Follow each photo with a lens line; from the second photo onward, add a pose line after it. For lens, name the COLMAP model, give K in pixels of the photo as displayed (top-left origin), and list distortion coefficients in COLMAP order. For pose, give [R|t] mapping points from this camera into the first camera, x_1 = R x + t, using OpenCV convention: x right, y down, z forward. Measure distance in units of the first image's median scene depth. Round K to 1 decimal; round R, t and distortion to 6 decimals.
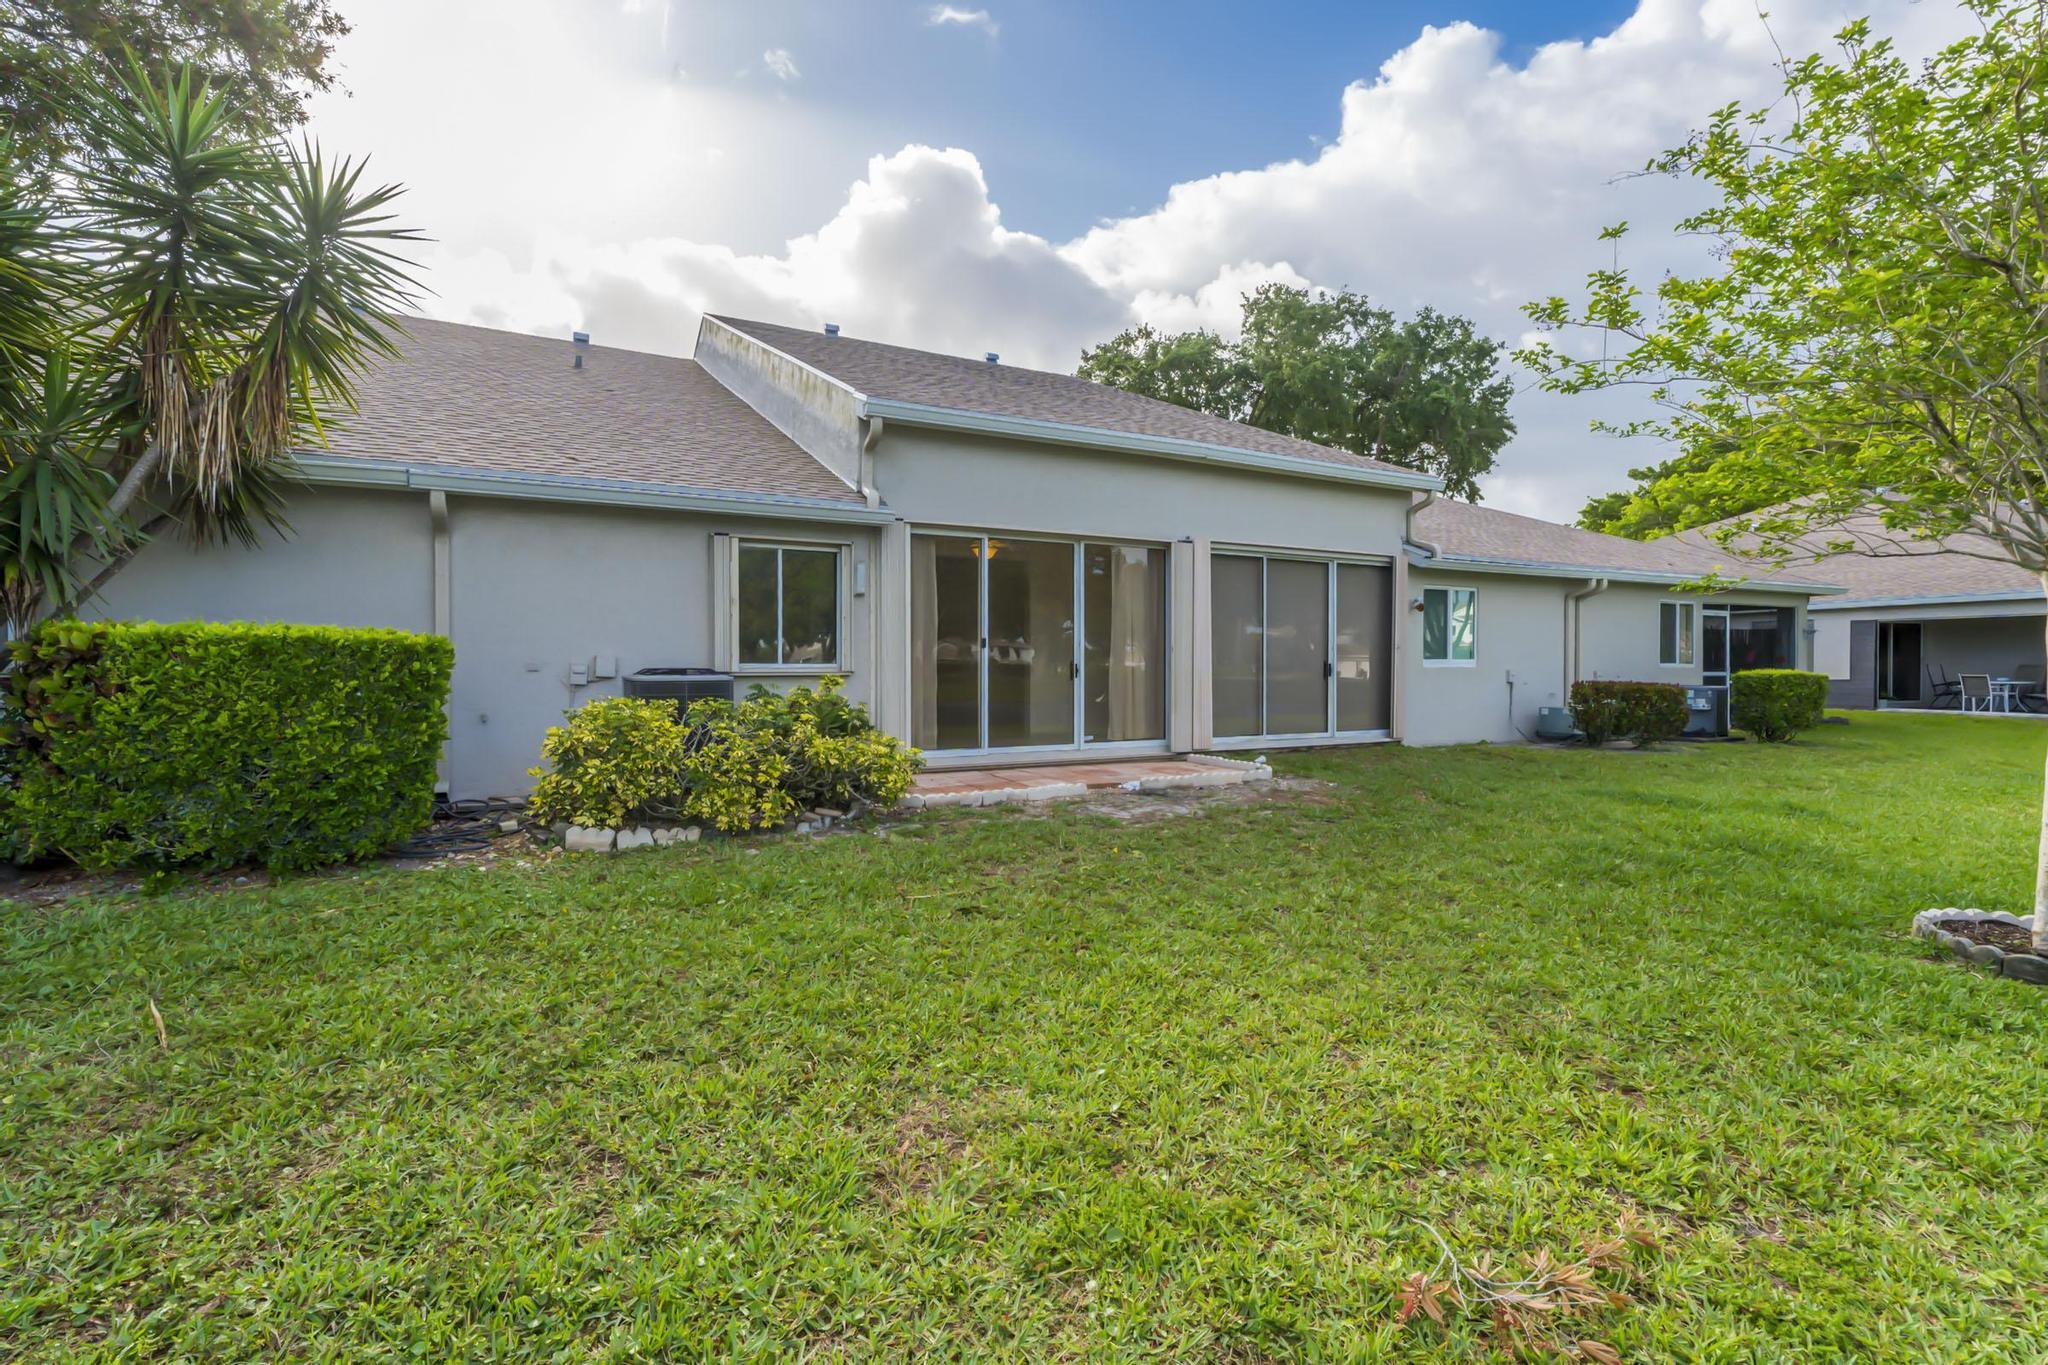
lens RADIAL K [[930.3, 0, 993.8], [0, 930.3, 654.0], [0, 0, 1]] dist [0.003098, 0.000206]
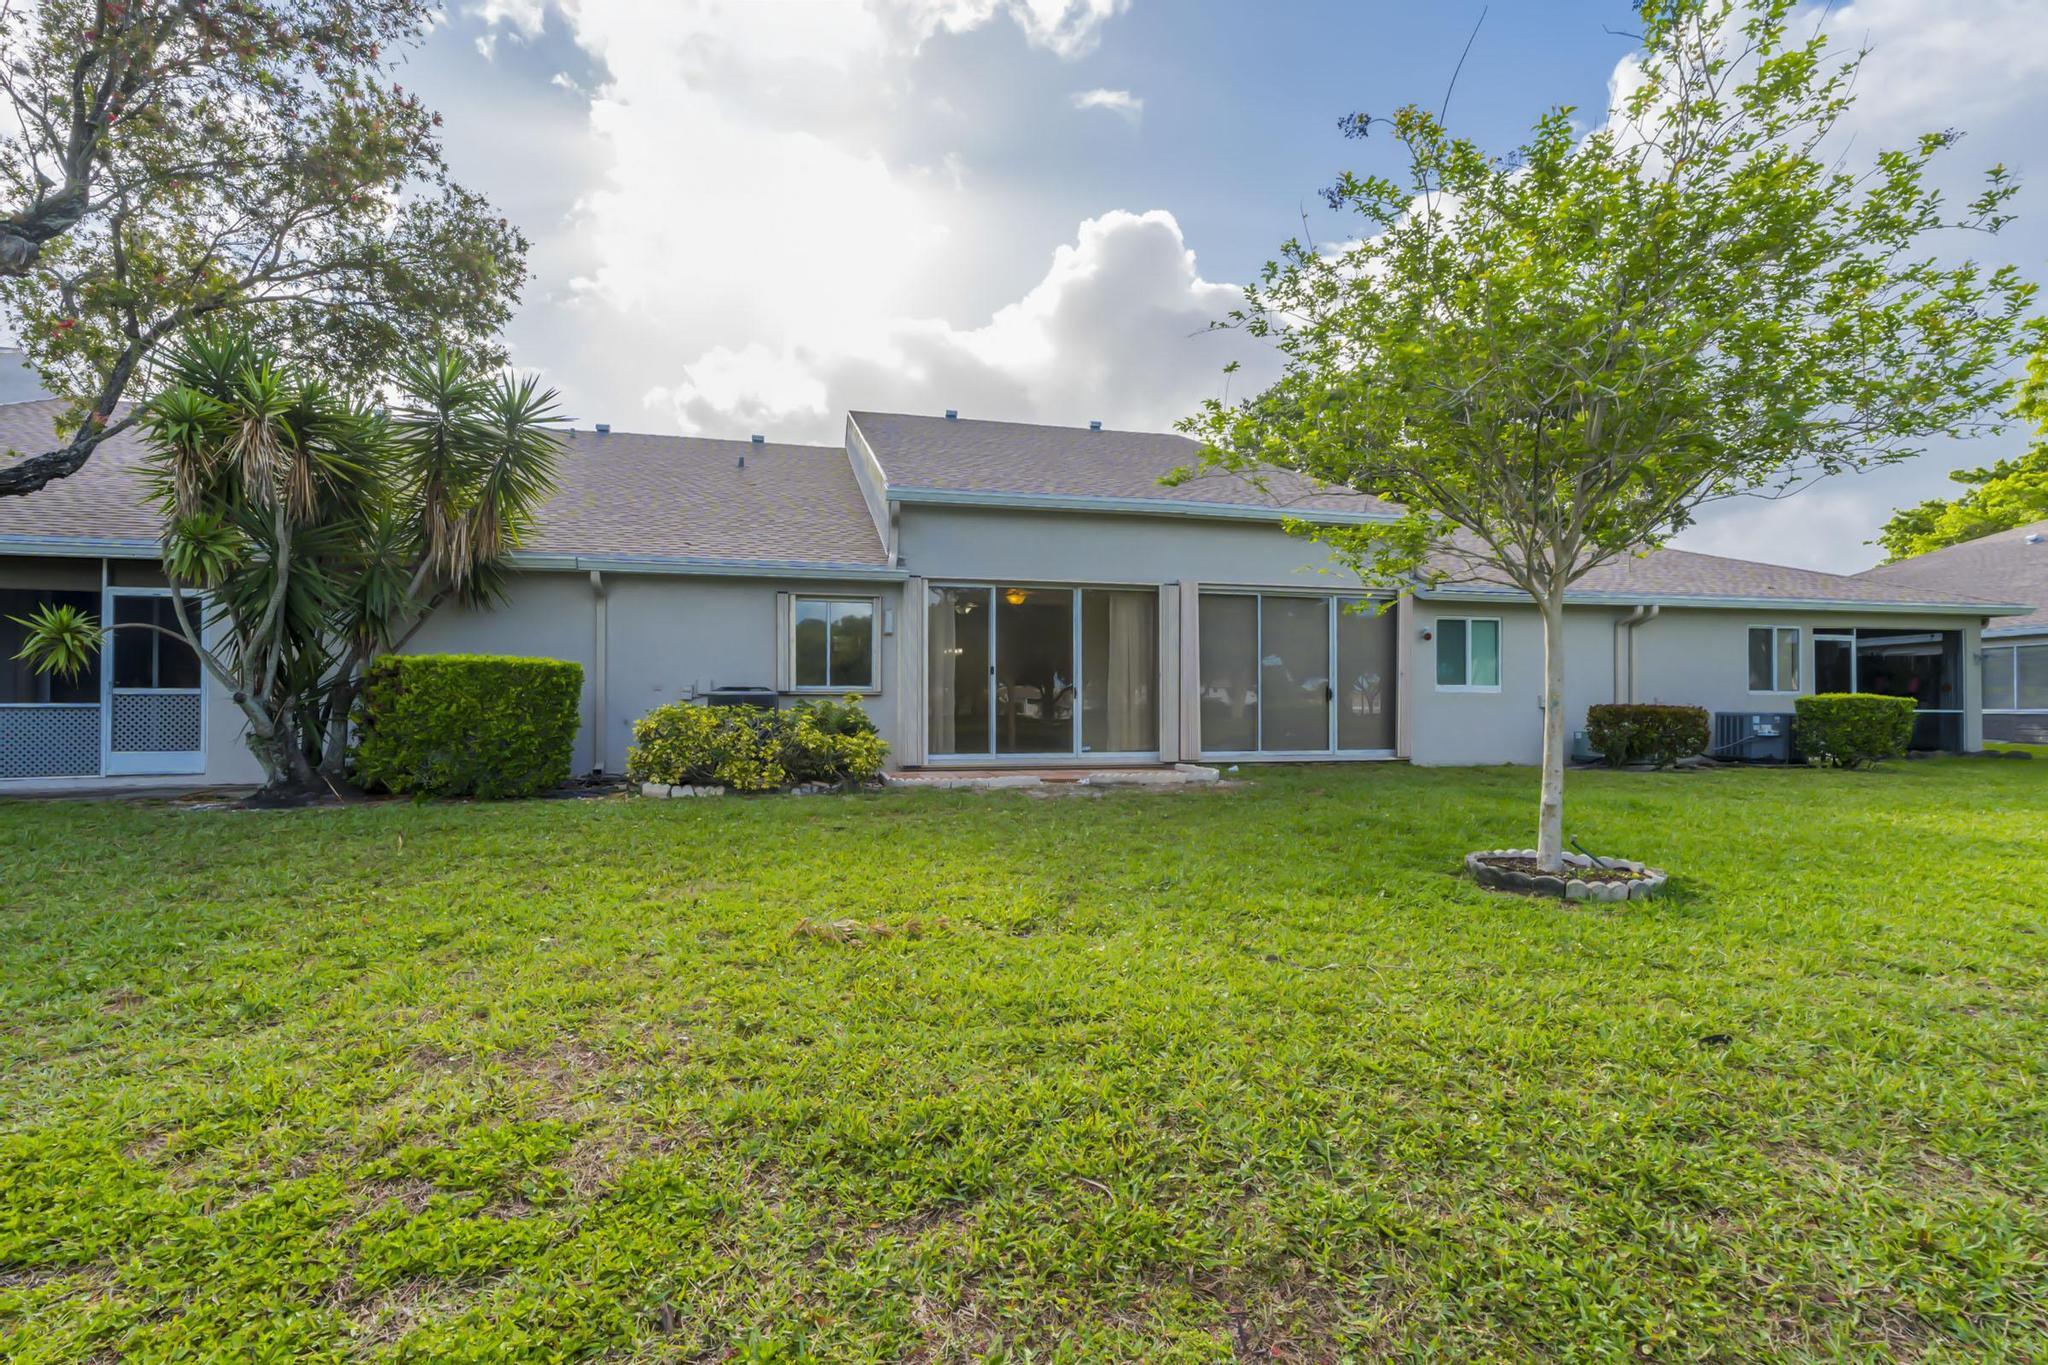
lens RADIAL K [[980.9, 0, 1024.0], [0, 980.9, 682.5], [0, 0, 1]] dist [-0.002088, -0.000327]
pose [[0.965230, -0.008360, -0.261267, 0.354676], [0.002357, 0.999726, -0.023281, 0.033492], [0.261390, 0.021856, 0.964986, -0.259205]]
